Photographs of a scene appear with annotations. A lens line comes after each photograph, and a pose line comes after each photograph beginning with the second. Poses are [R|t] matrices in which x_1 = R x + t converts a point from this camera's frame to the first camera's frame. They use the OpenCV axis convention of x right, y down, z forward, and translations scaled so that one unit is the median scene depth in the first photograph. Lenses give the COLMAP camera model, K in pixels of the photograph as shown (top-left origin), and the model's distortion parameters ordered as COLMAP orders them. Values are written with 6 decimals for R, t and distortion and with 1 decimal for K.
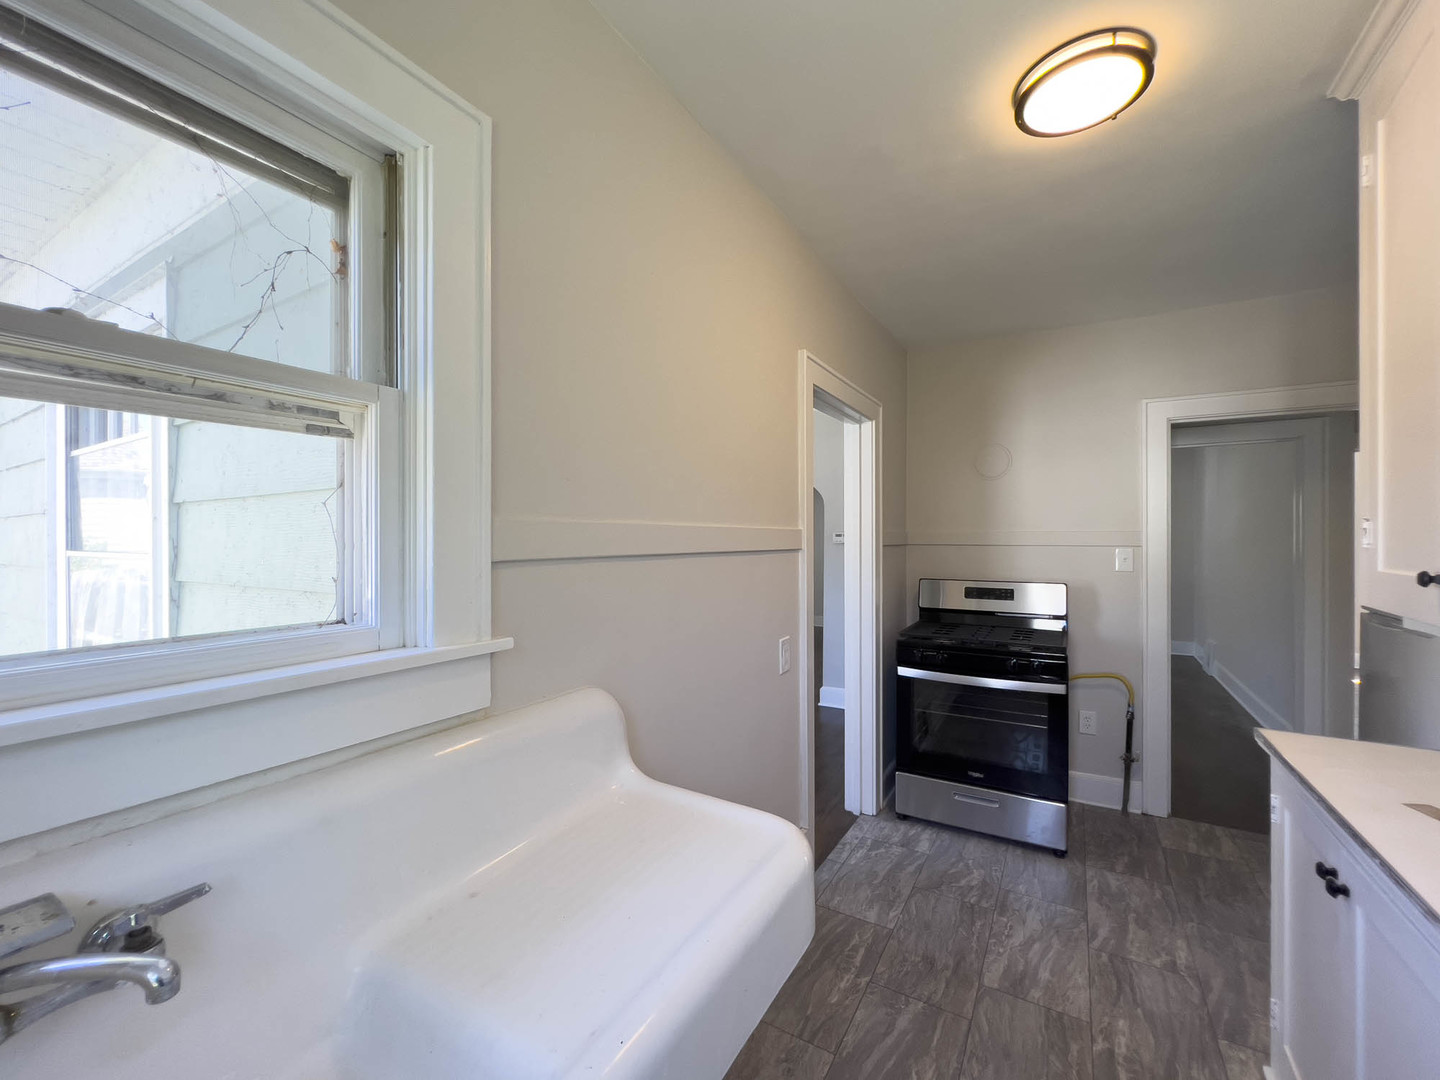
lens RADIAL K [[586.2, 0, 716.7], [0, 586.2, 536.3], [0, 0, 1]] dist [0.002337, 0.000150]
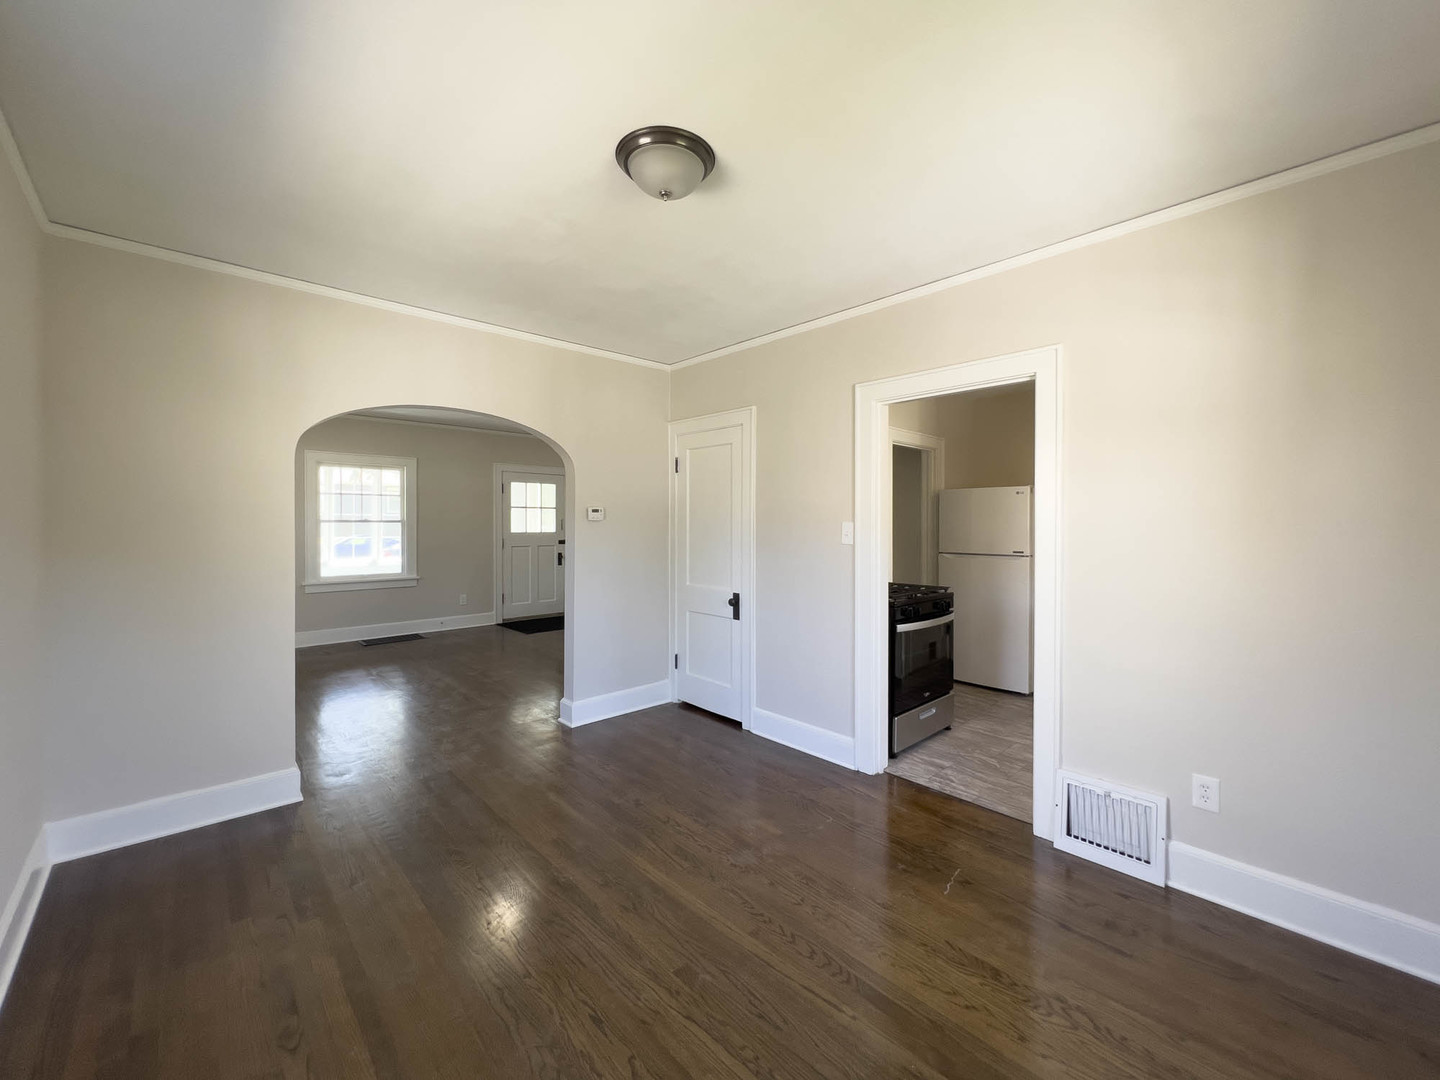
lens RADIAL K [[581.5, 0, 717.4], [0, 581.5, 543.3], [0, 0, 1]] dist [0.000264, 0.000304]
pose [[0.265635, -0.014998, 0.963957, -0.944501], [-0.001822, 0.999869, 0.016059, 0.054077], [-0.964072, -0.006022, 0.265573, 1.143471]]
